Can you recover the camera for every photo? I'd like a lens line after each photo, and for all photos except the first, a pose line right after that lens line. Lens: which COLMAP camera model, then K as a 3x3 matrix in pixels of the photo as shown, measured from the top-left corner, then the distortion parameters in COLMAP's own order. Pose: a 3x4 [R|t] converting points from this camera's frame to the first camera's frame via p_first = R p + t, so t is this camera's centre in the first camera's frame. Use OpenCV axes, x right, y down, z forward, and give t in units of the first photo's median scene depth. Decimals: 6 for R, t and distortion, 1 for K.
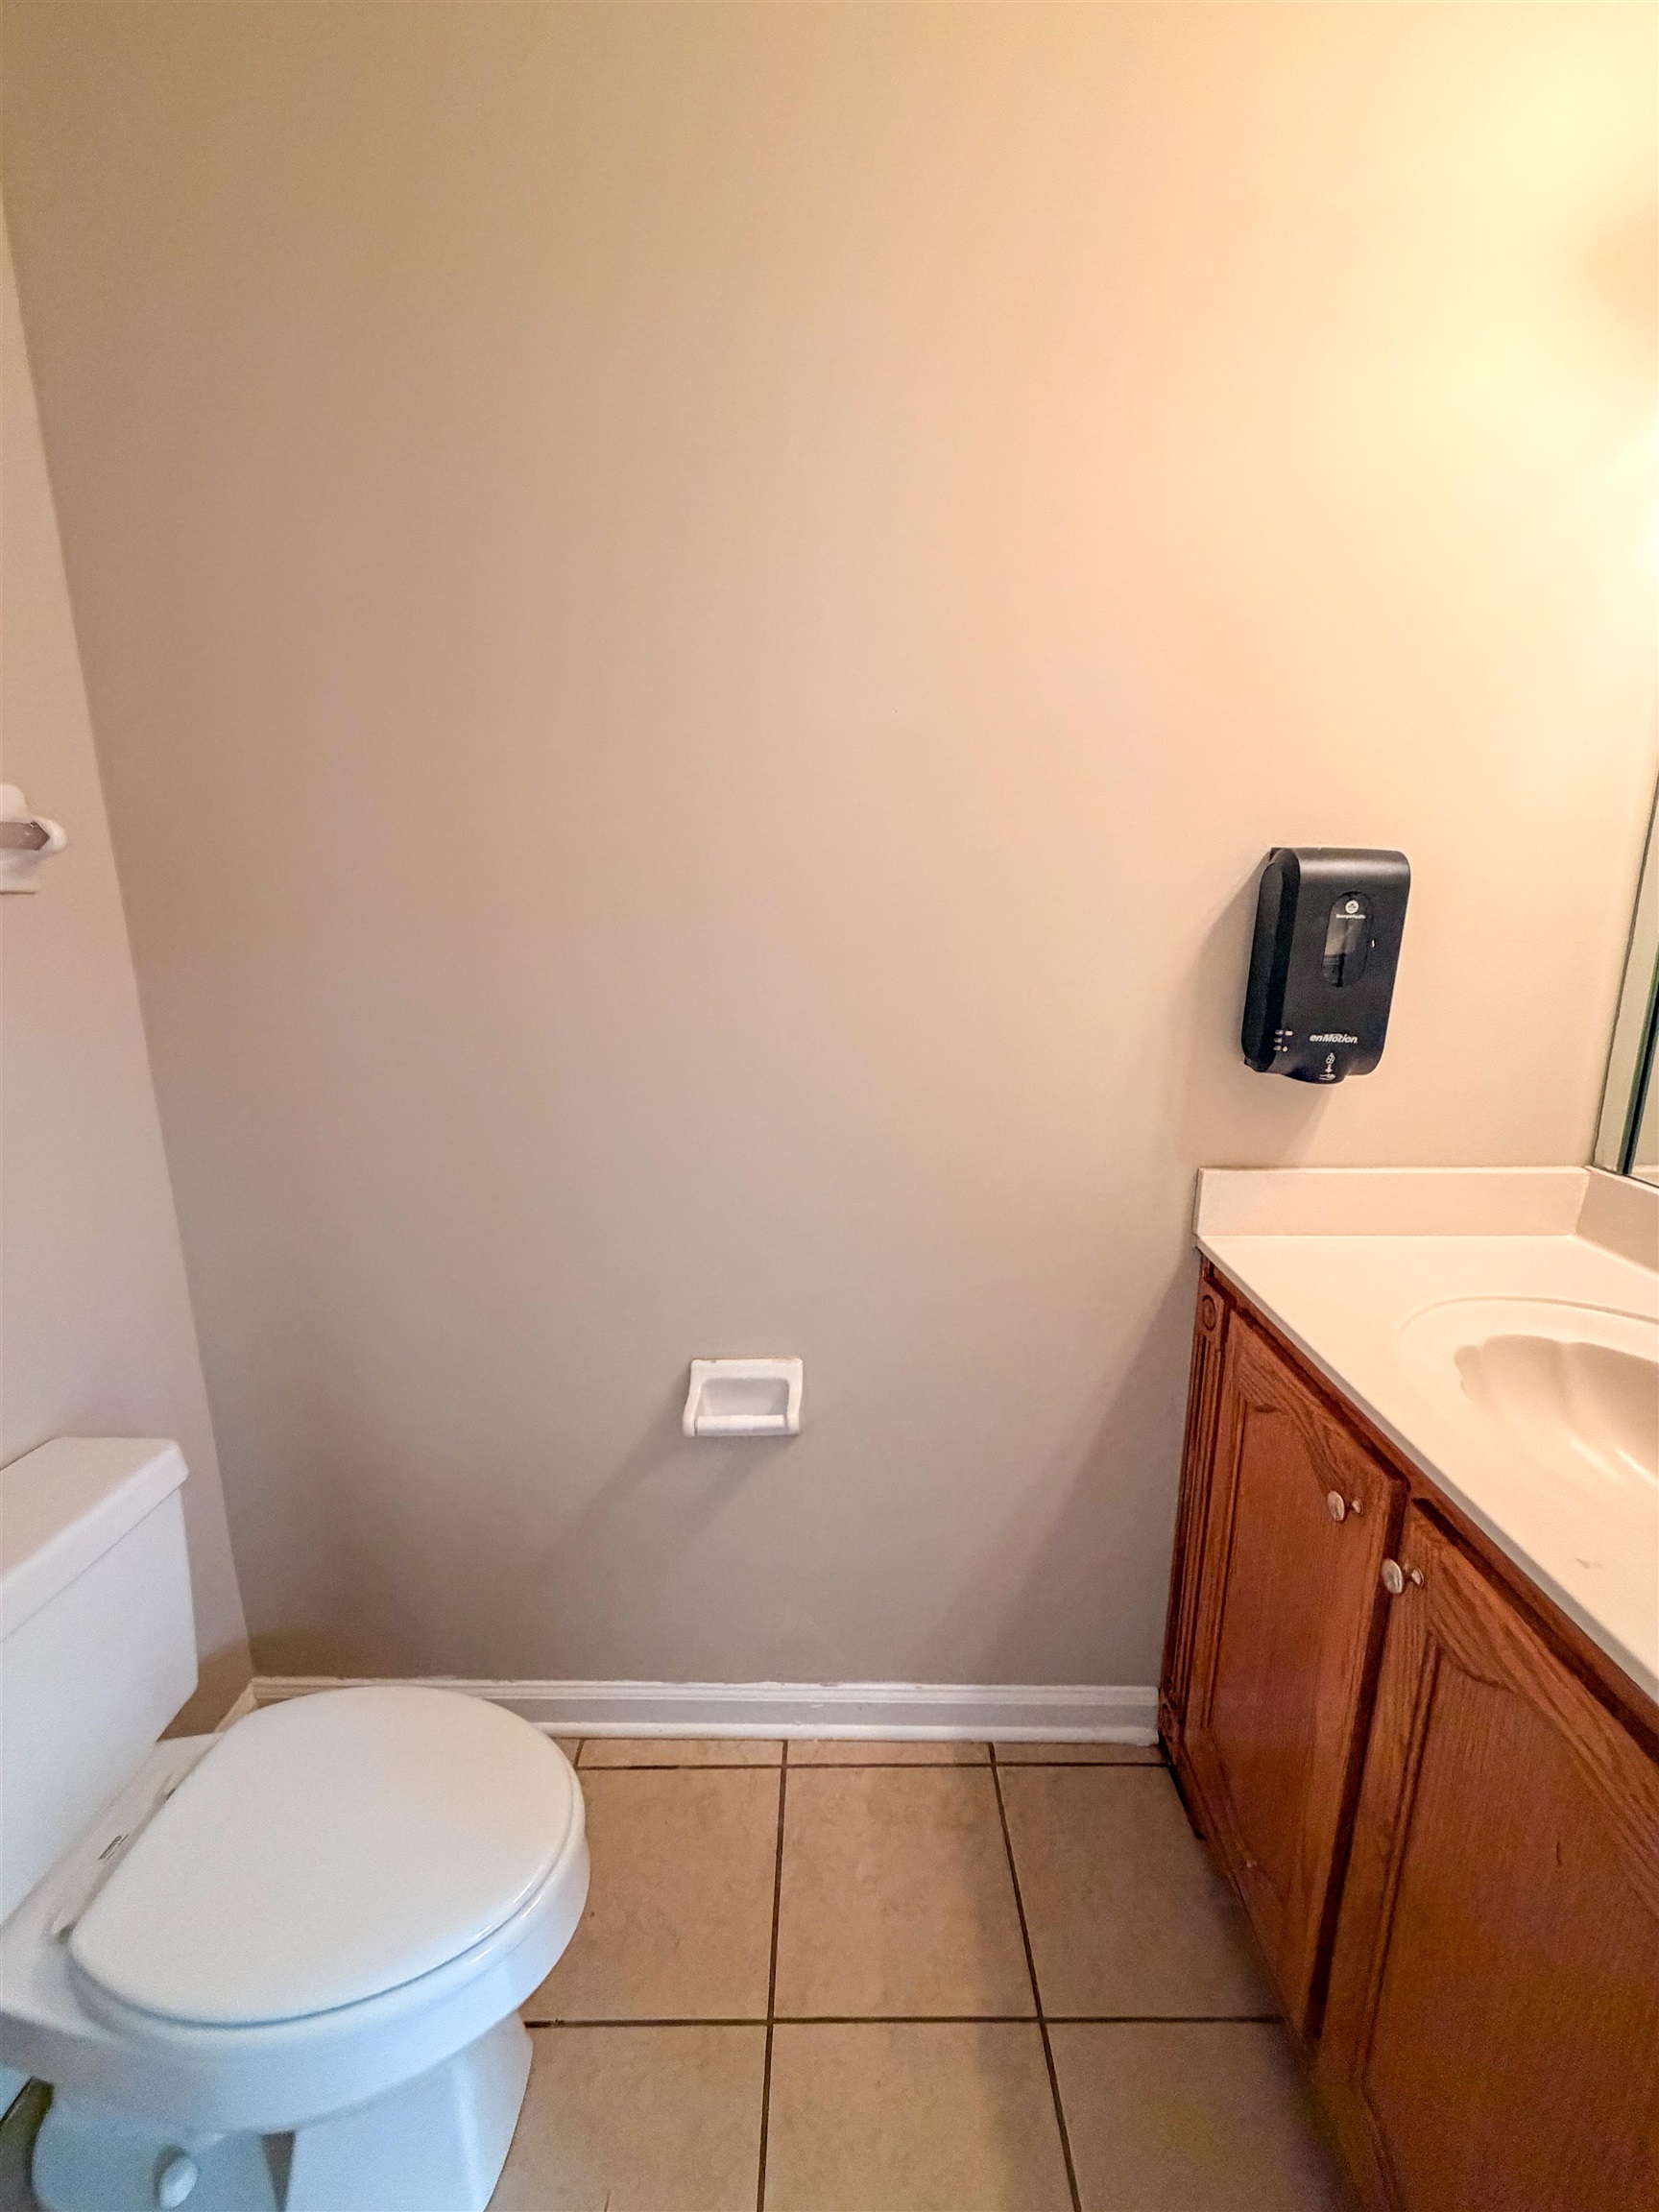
lens RADIAL K [[891.9, 0, 829.1], [0, 891.9, 1101.2], [0, 0, 1]] dist [-0.001859, 0.000478]
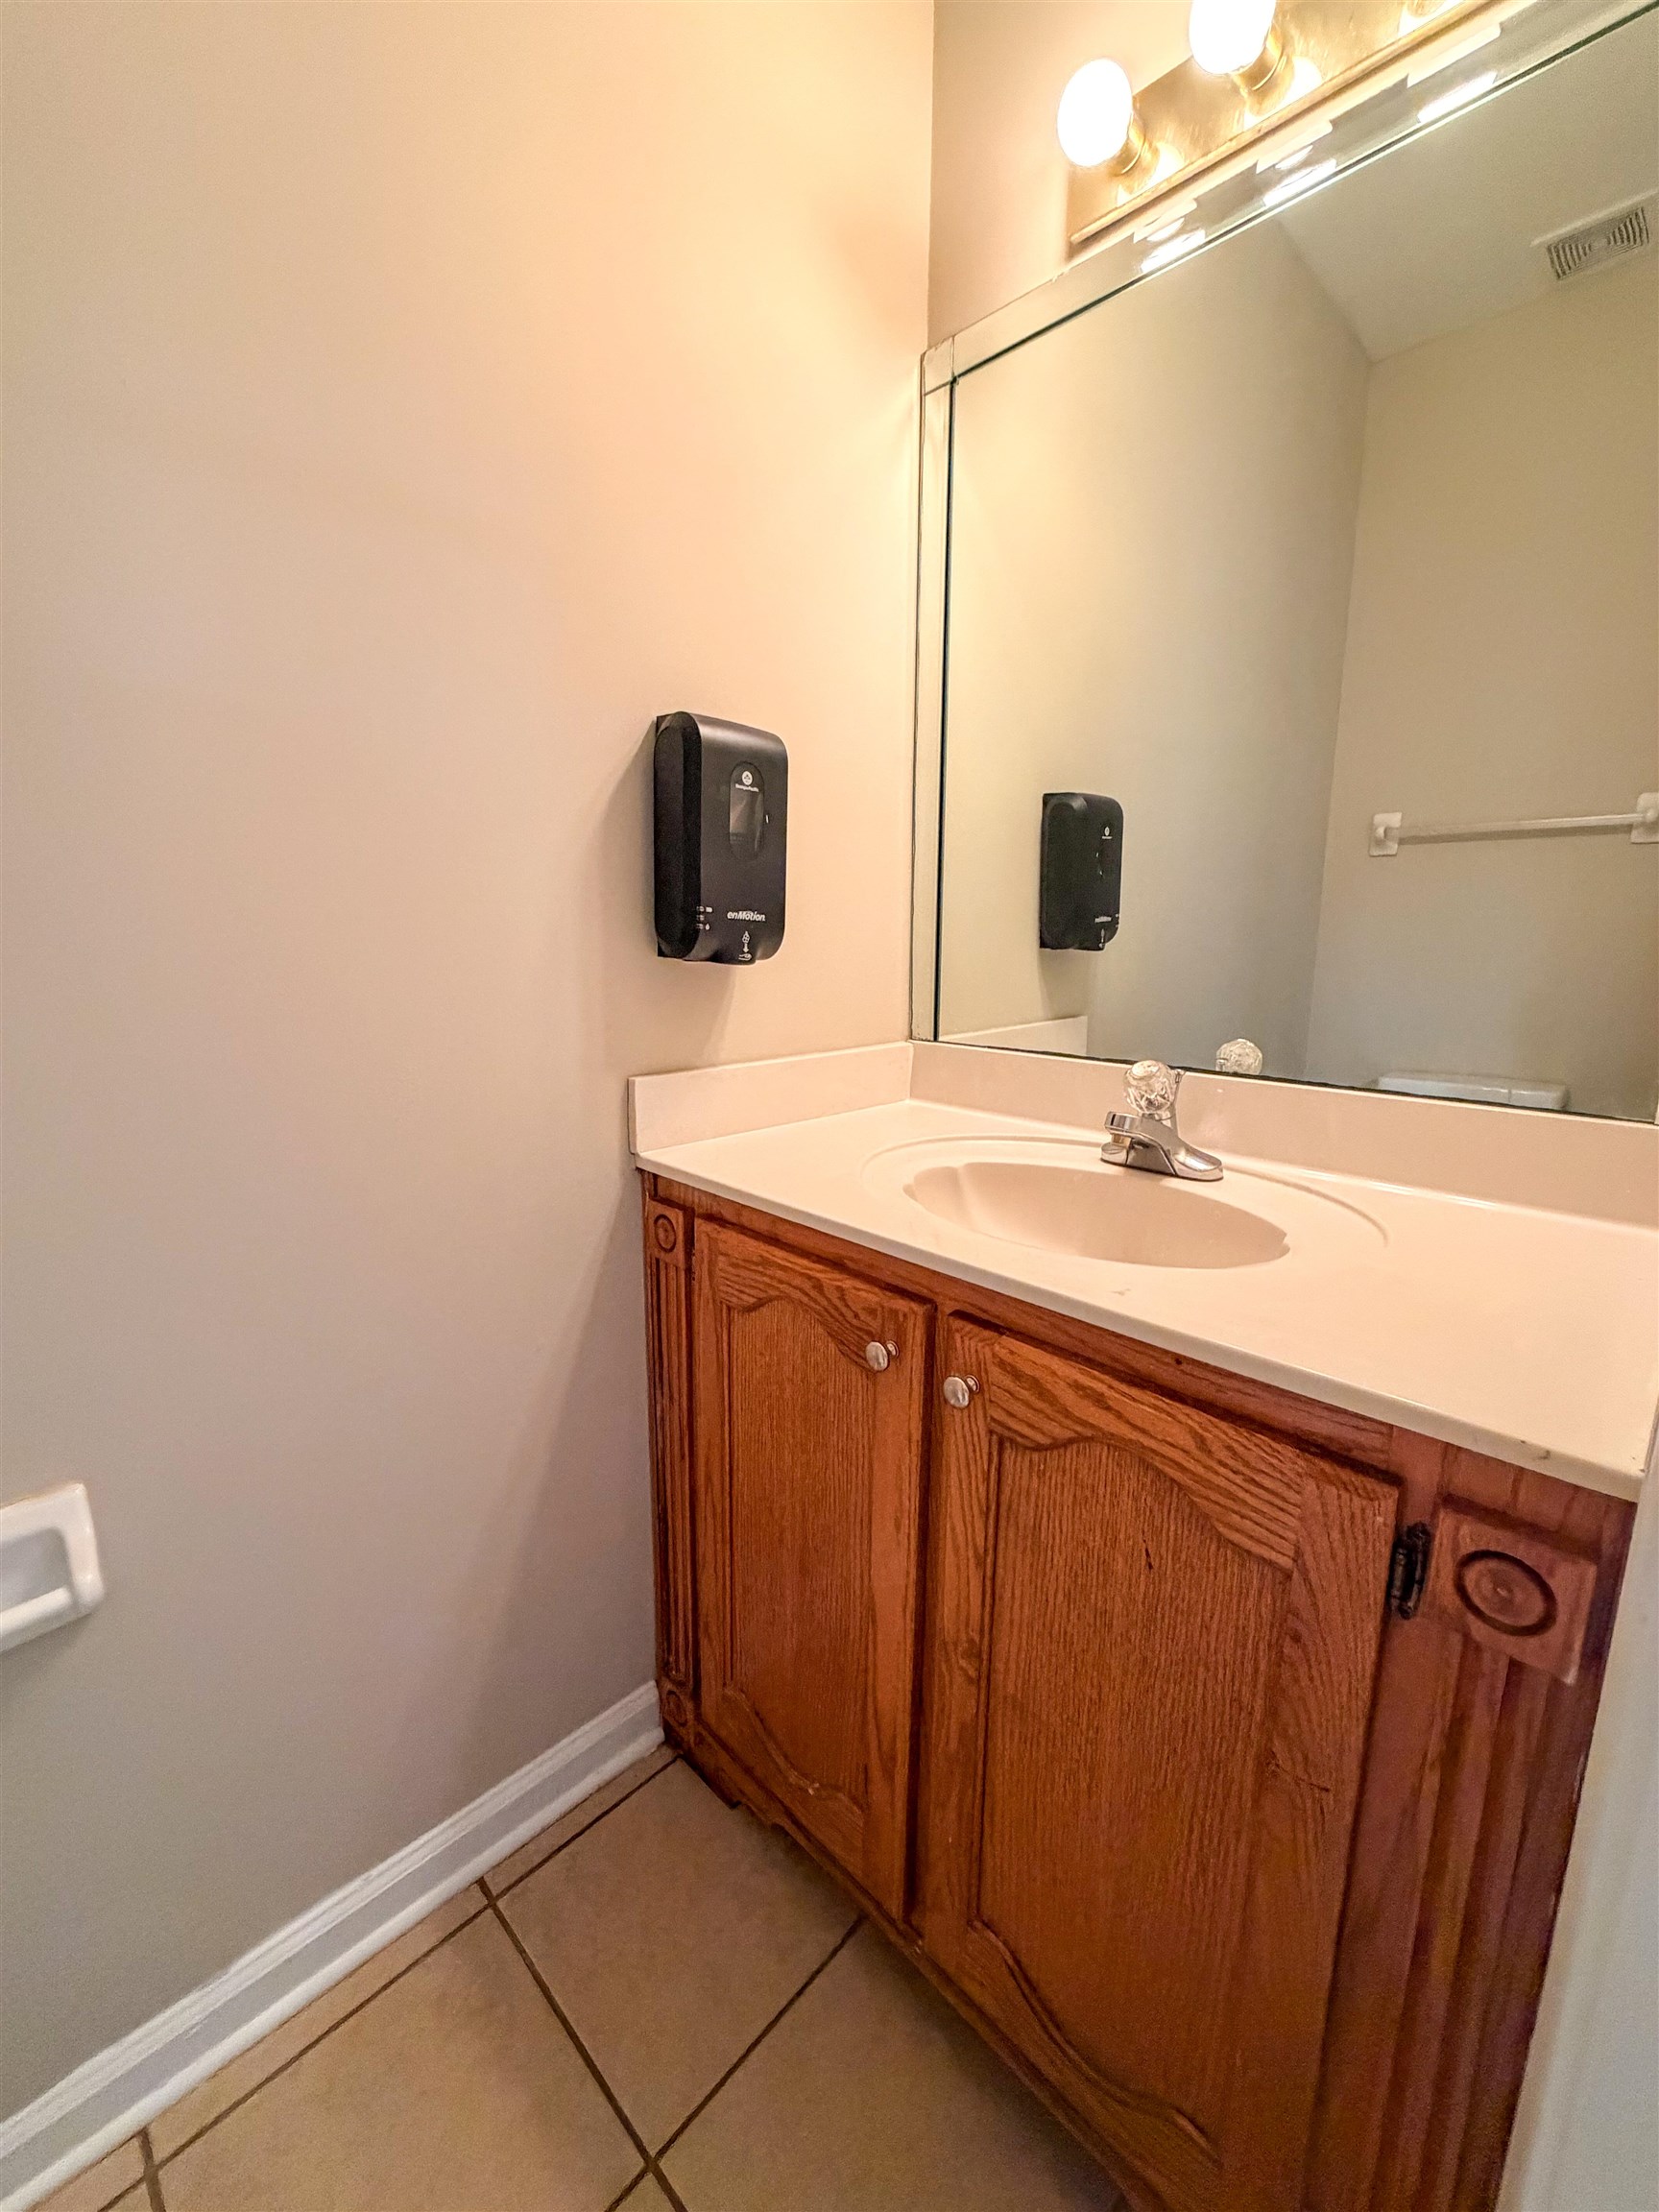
lens RADIAL K [[891.9, 0, 838.0], [0, 891.9, 1100.2], [0, 0, 1]] dist [-0.001859, 0.000478]
pose [[0.693578, -0.124654, 0.709514, -0.079791], [0.146658, 0.988722, 0.030343, 0.110250], [-0.705295, 0.083010, 0.704037, 0.249066]]
